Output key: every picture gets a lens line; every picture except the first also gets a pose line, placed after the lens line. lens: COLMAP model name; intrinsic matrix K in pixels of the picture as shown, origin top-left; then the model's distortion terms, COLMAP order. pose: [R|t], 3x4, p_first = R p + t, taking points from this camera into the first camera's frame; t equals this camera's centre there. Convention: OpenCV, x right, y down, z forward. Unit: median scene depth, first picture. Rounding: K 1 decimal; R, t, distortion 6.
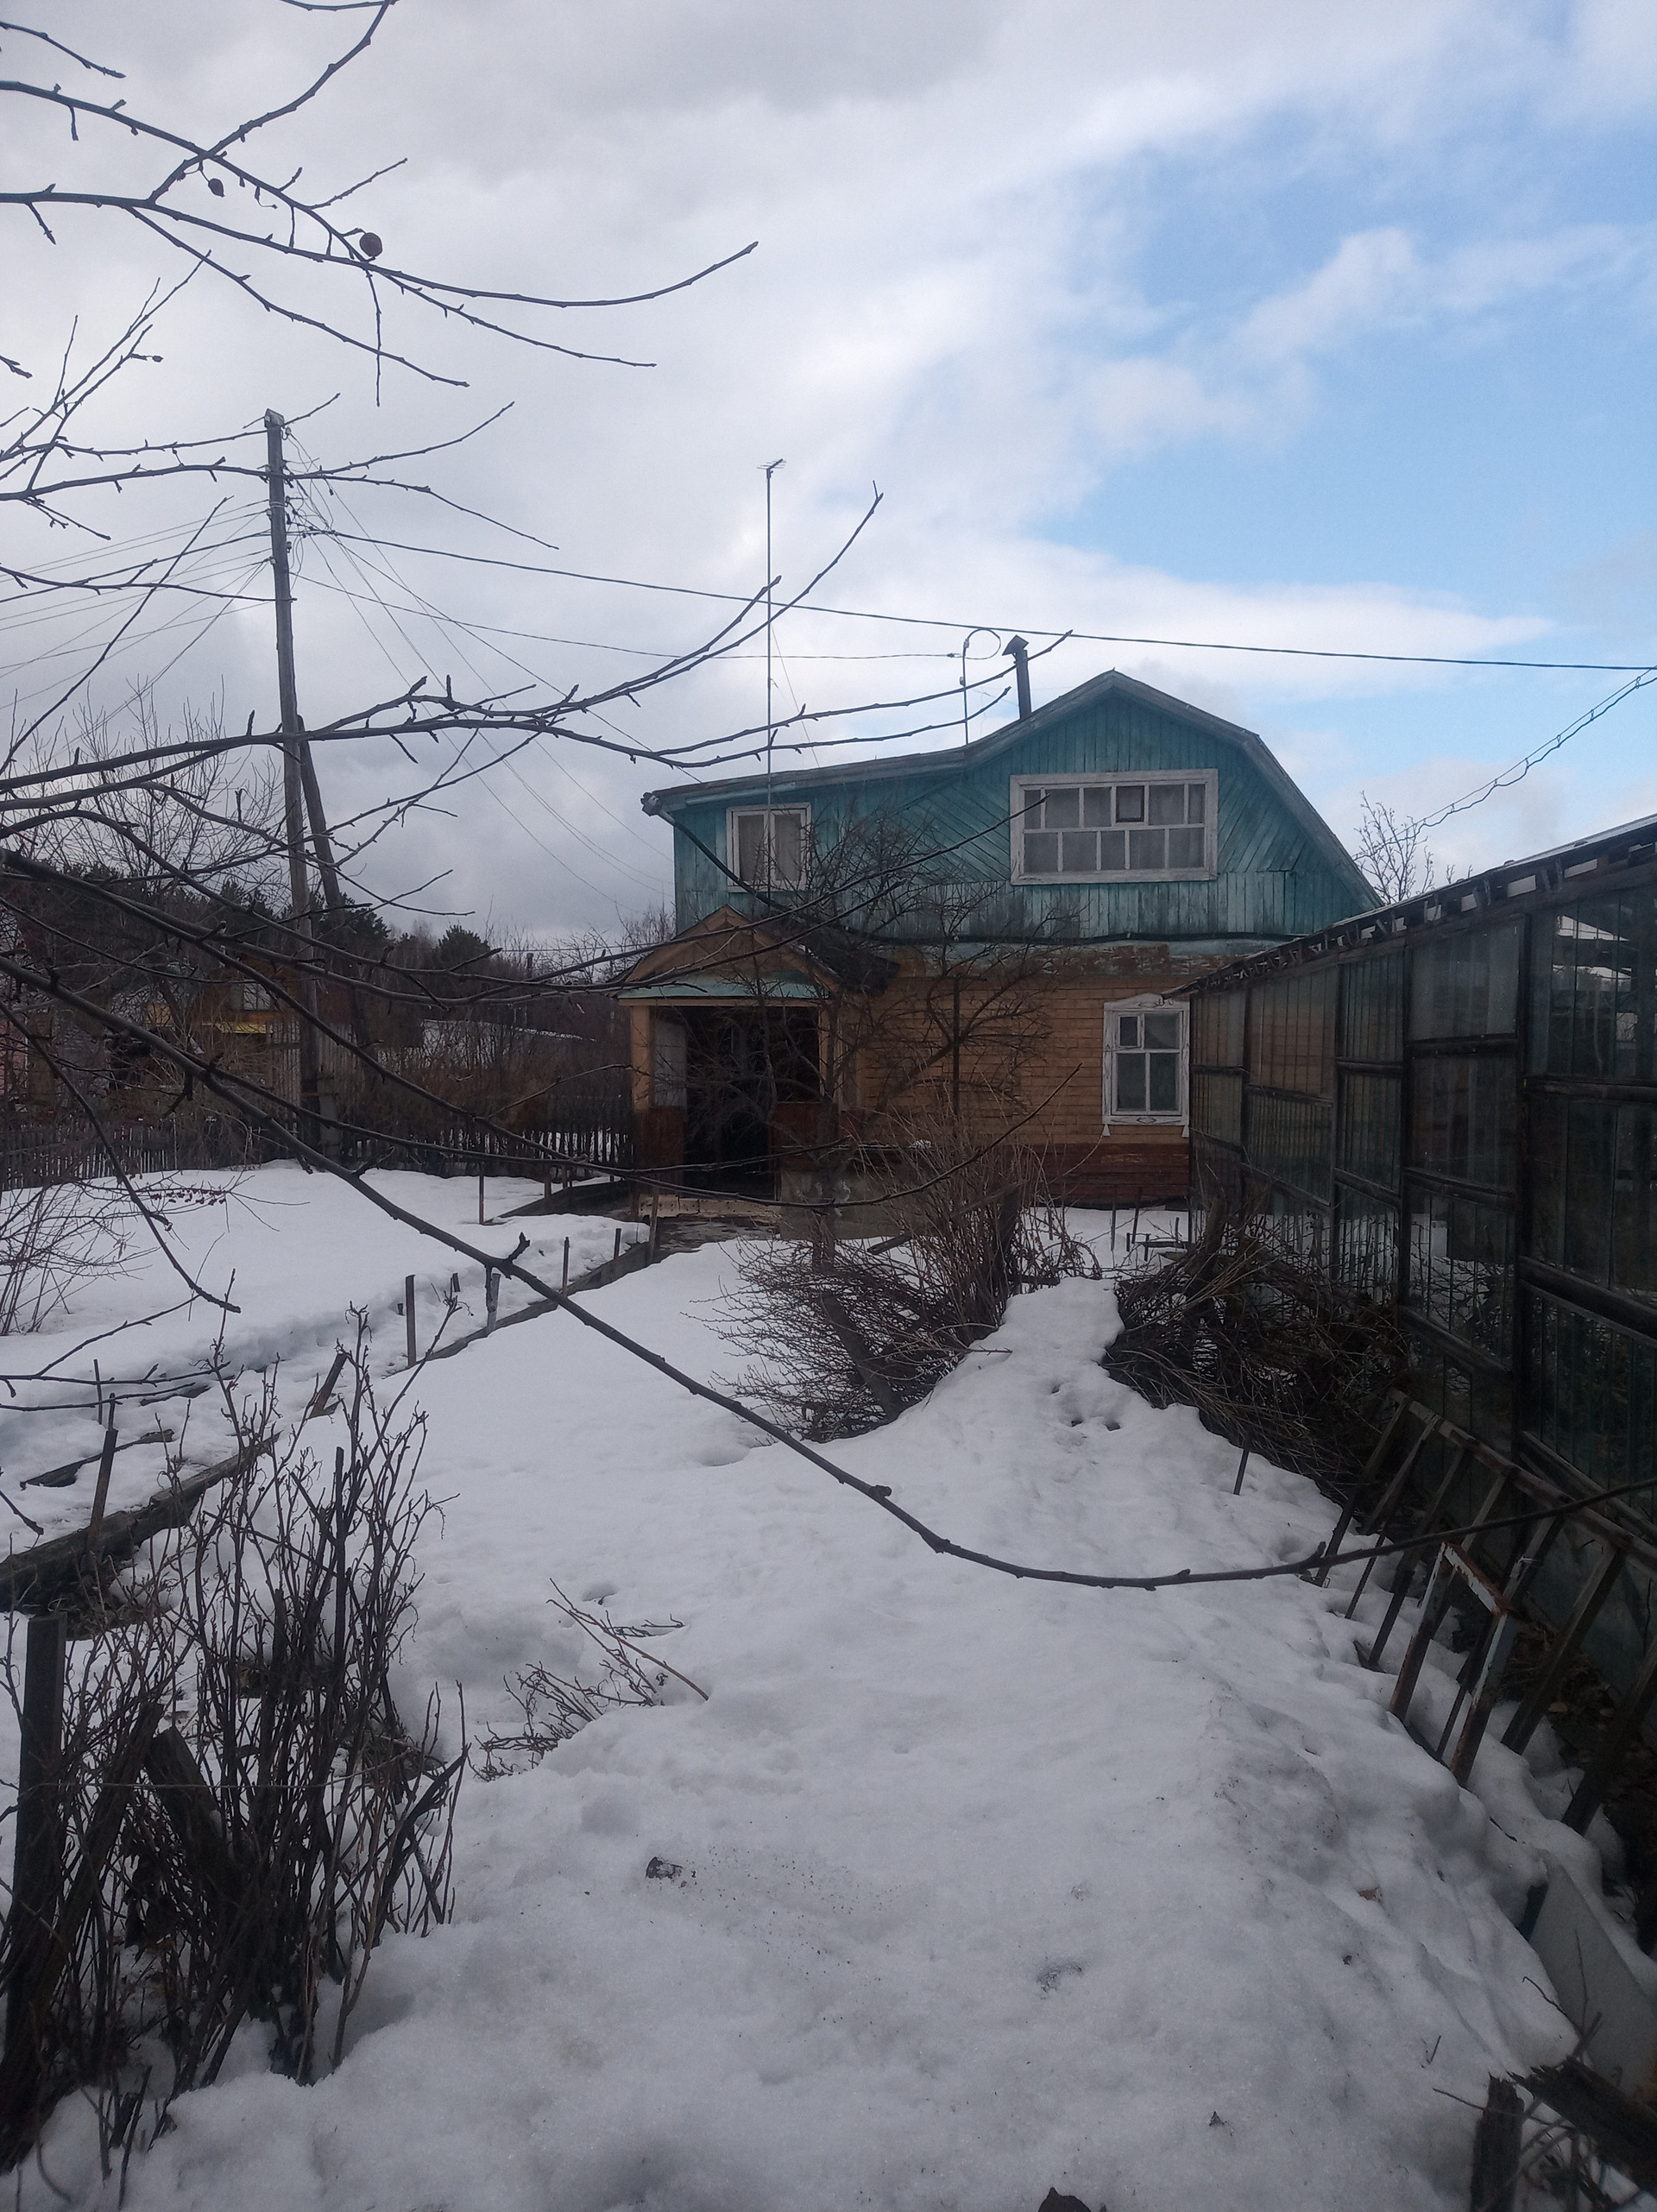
lens RADIAL K [[1683.2, 0, 817.7], [0, 1683.2, 1089.6], [0, 0, 1]] dist [-0.006120, 0.004795]
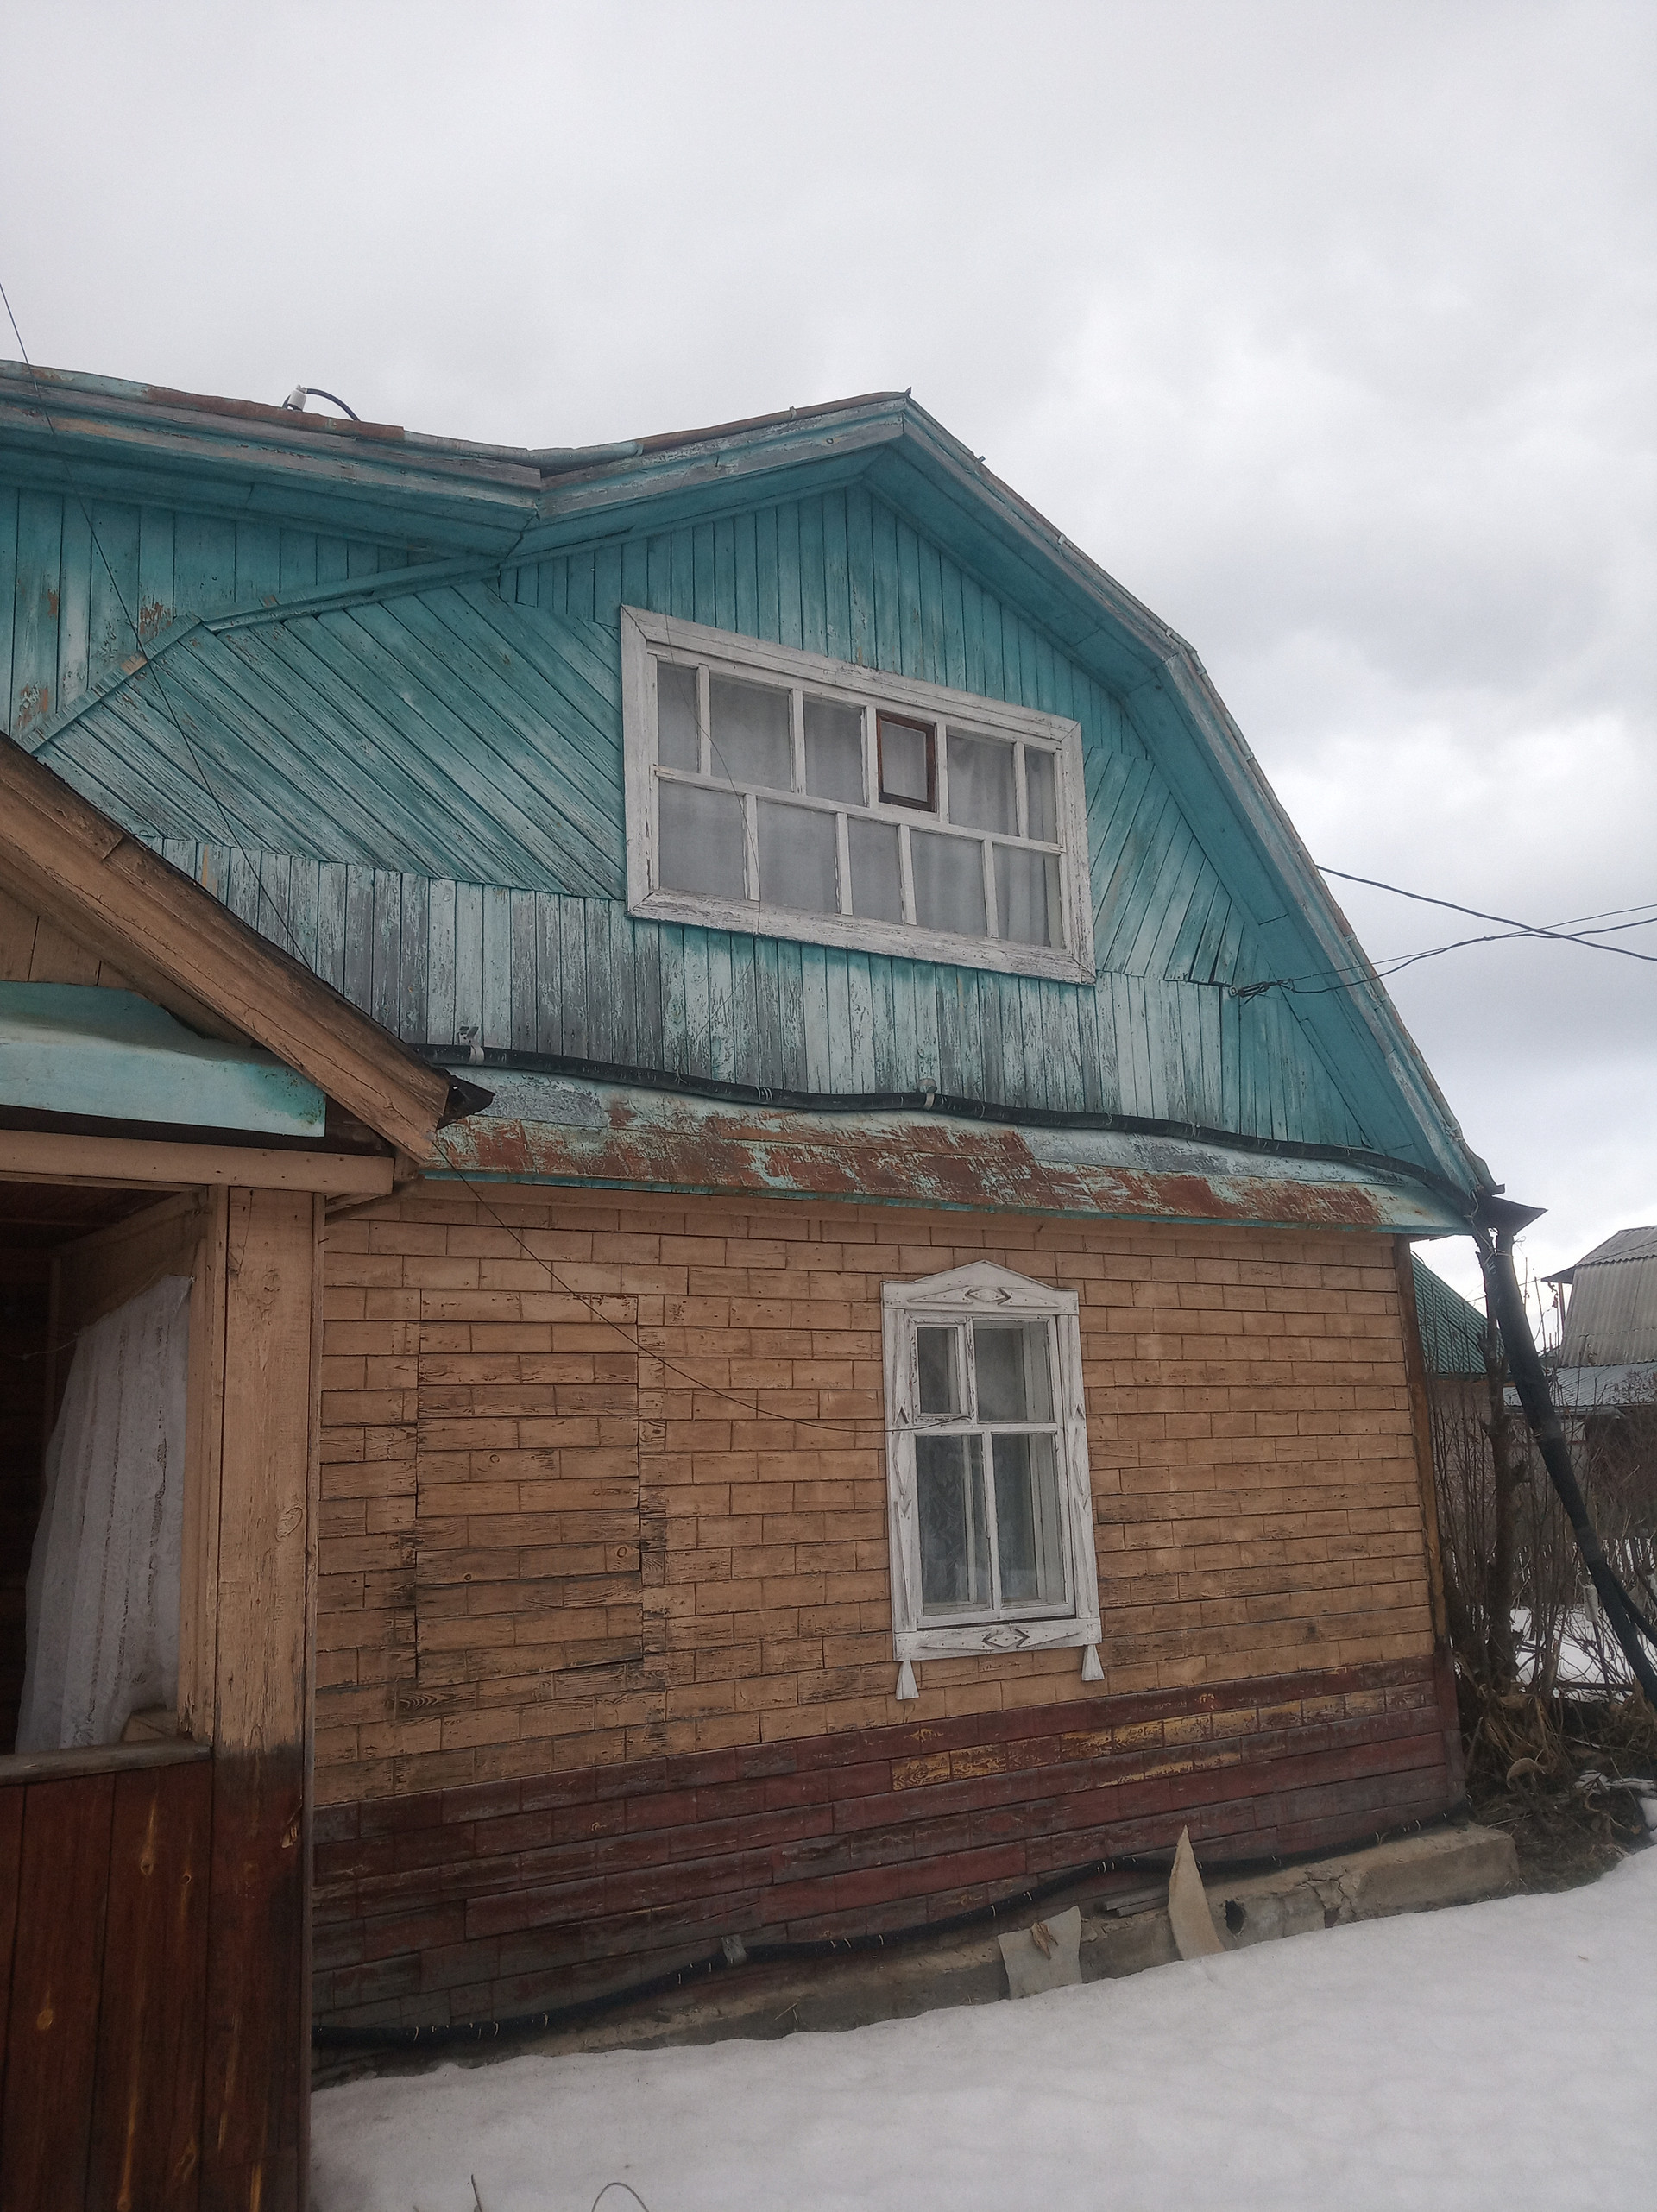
lens RADIAL K [[1696.4, 0, 807.1], [0, 1696.4, 1098.3], [0, 0, 1]] dist [0.112336, -0.258602]
pose [[0.762646, 0.113513, 0.636778, -0.065669], [0.036174, 0.975454, -0.217210, -0.014067], [-0.645804, 0.188689, 0.739820, 0.747084]]
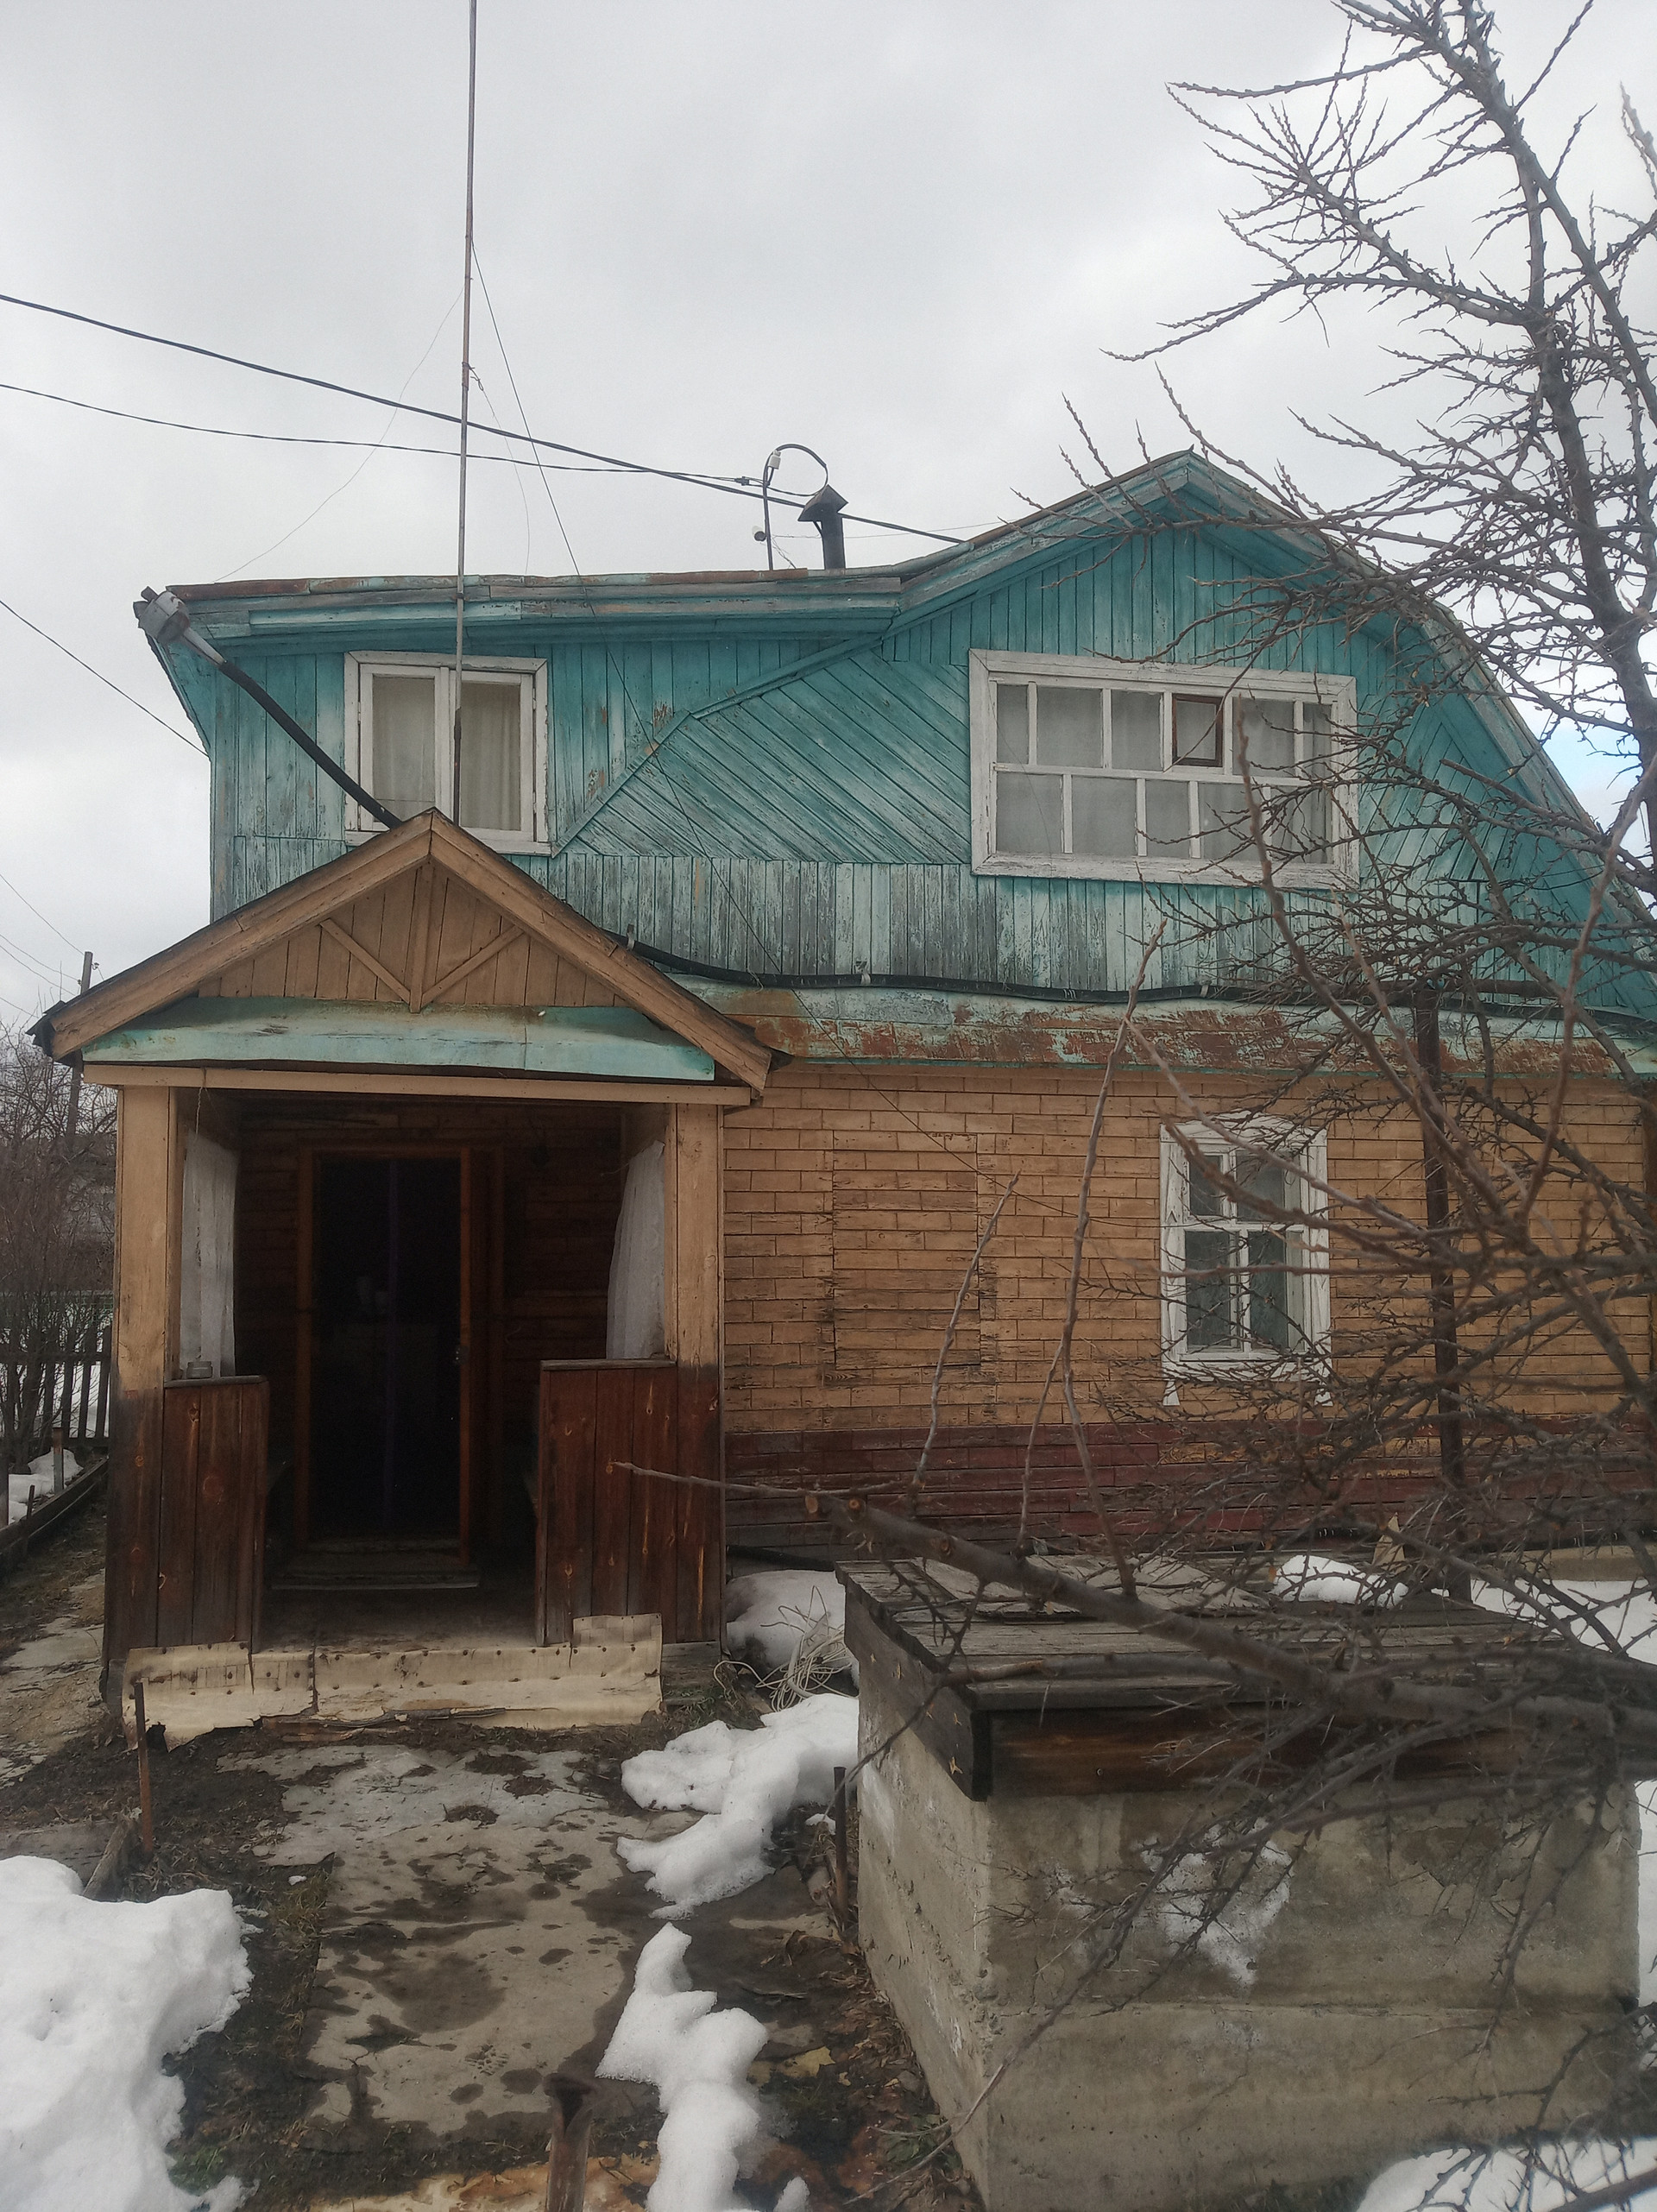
lens RADIAL K [[1696.4, 0, 807.1], [0, 1696.4, 1098.3], [0, 0, 1]] dist [0.112336, -0.258602]
pose [[0.935444, 0.035986, 0.351637, -0.097199], [-0.001220, 0.995127, -0.098593, -0.010936], [-0.353472, 0.091800, 0.930930, 0.579145]]
